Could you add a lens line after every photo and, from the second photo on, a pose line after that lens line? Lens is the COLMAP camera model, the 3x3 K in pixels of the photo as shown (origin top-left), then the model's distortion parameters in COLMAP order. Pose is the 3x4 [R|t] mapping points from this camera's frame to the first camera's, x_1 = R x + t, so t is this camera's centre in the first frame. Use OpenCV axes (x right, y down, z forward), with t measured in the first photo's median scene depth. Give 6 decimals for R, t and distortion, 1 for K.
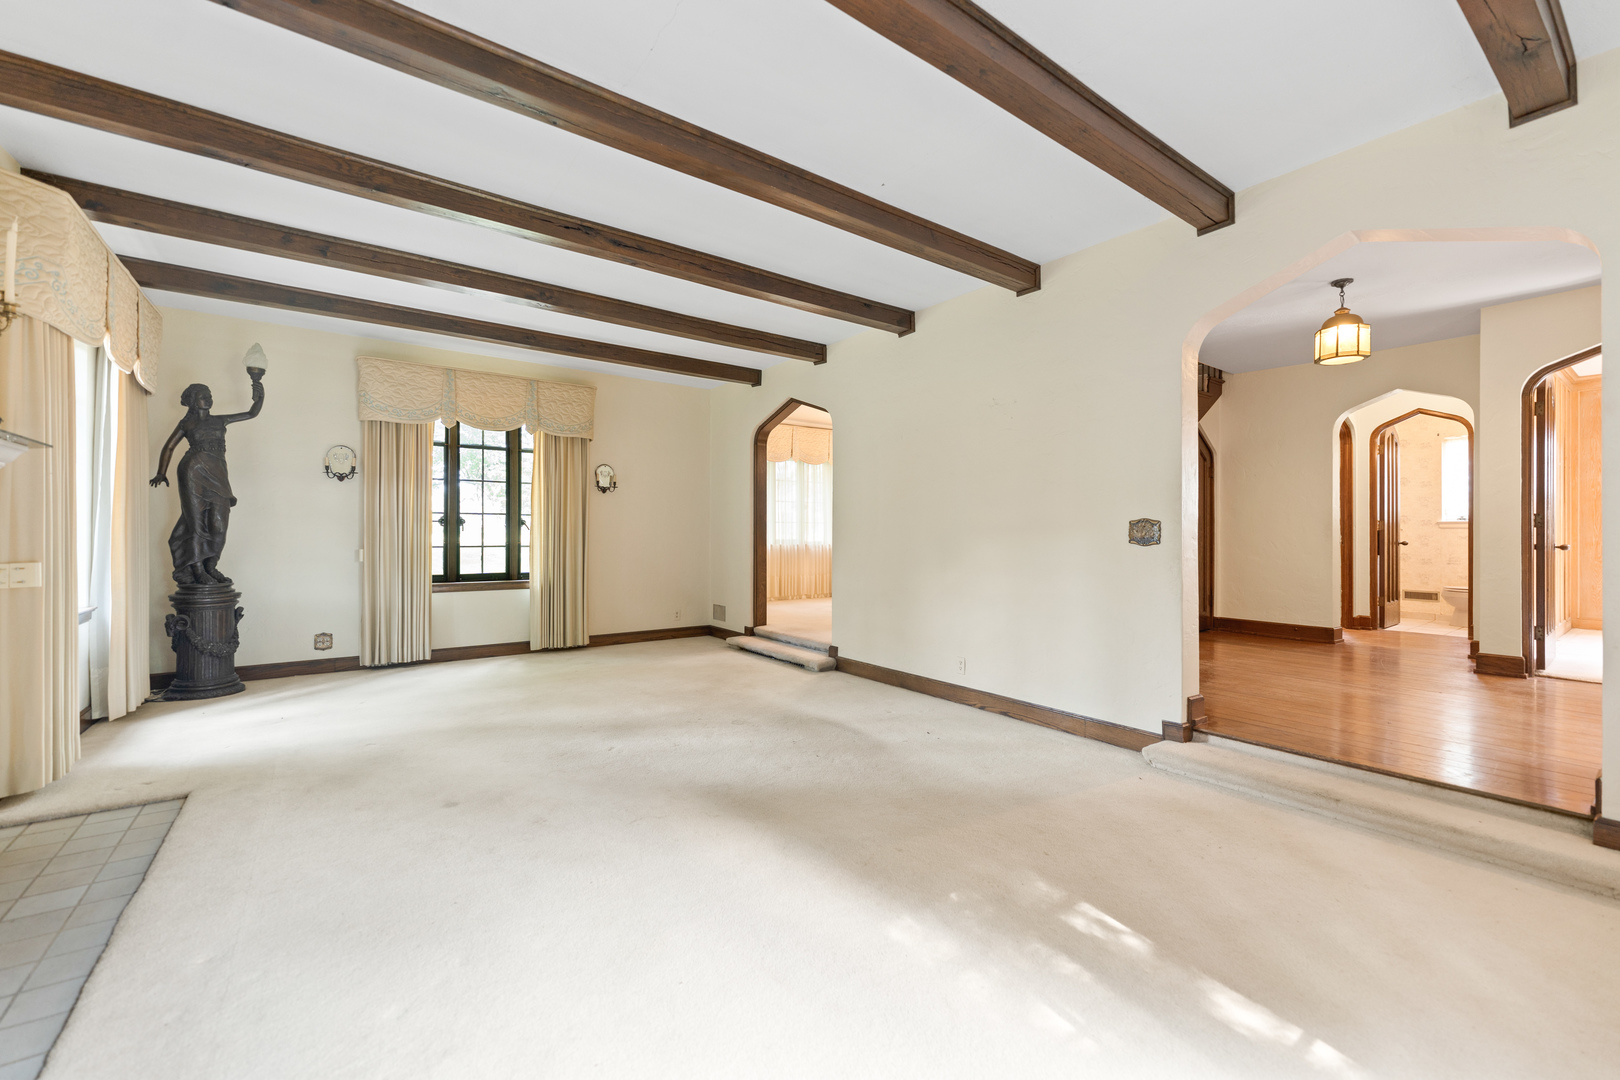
lens RADIAL K [[664.3, 0, 809.8], [0, 664.3, 531.7], [0, 0, 1]] dist [0.002249, -0.000008]
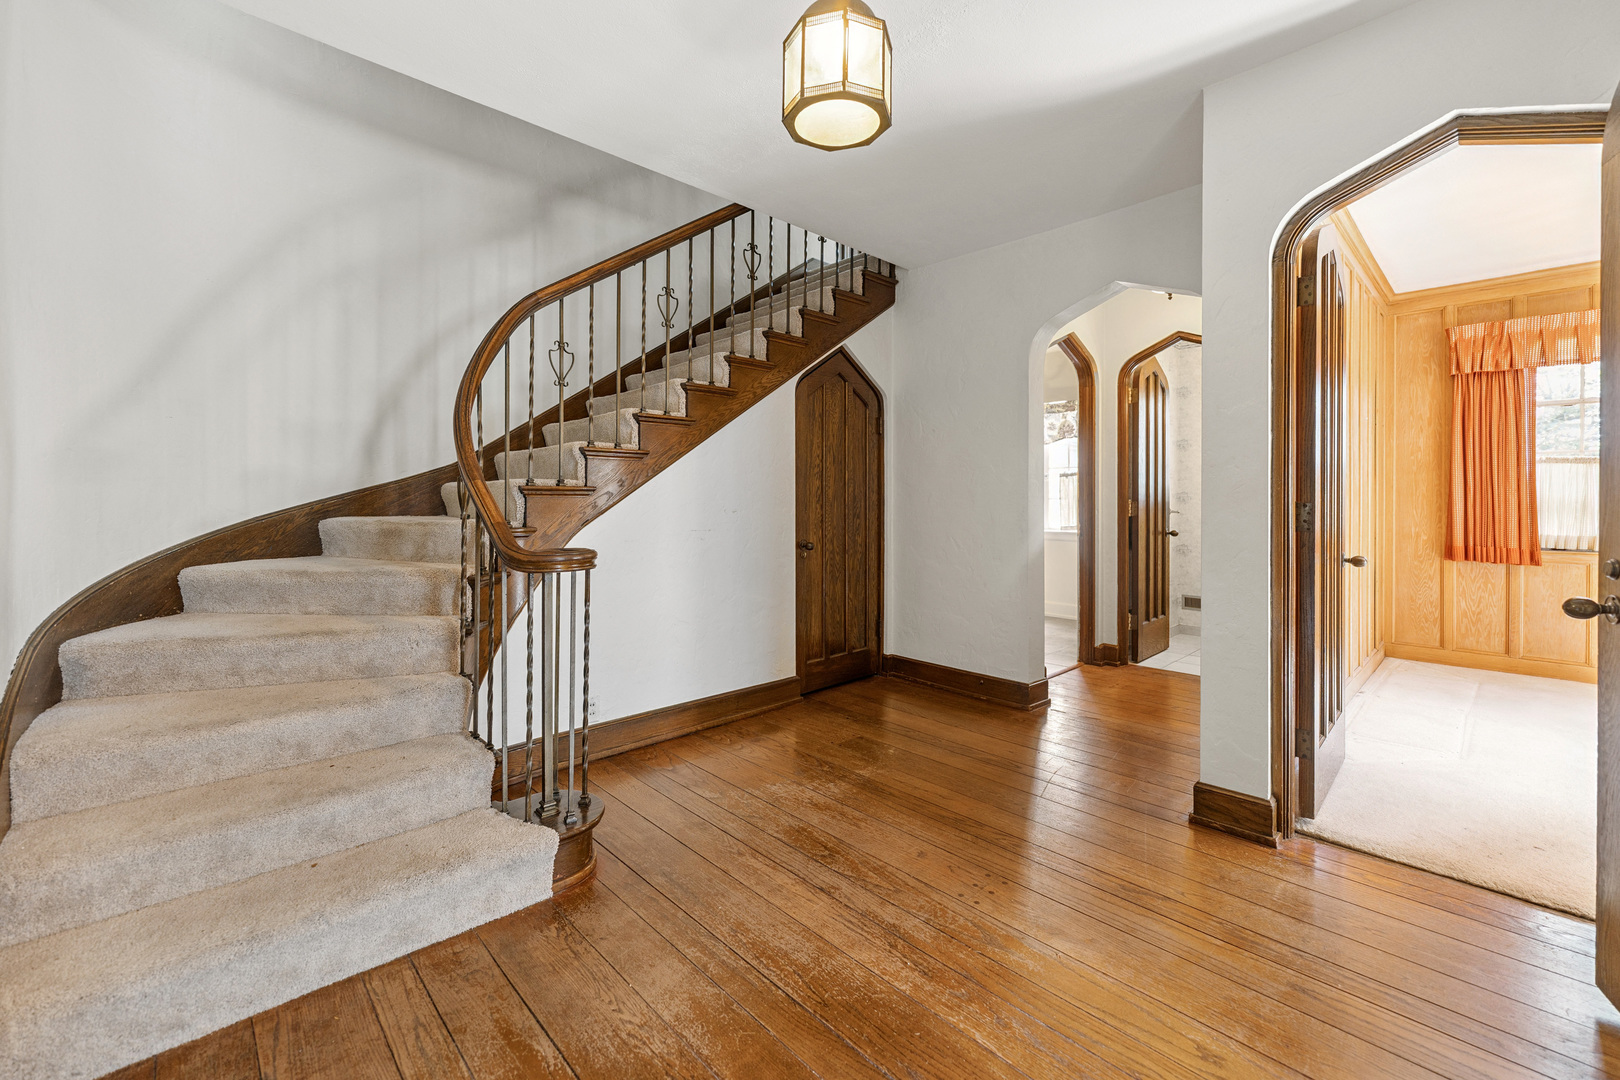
lens RADIAL K [[664.3, 0, 805.4], [0, 664.3, 502.0], [0, 0, 1]] dist [0.002249, -0.000008]
pose [[0.993189, -0.001862, 0.116496, 0.464324], [0.001055, 0.999975, 0.006993, -0.021978], [-0.116506, -0.006823, 0.993167, 0.383396]]
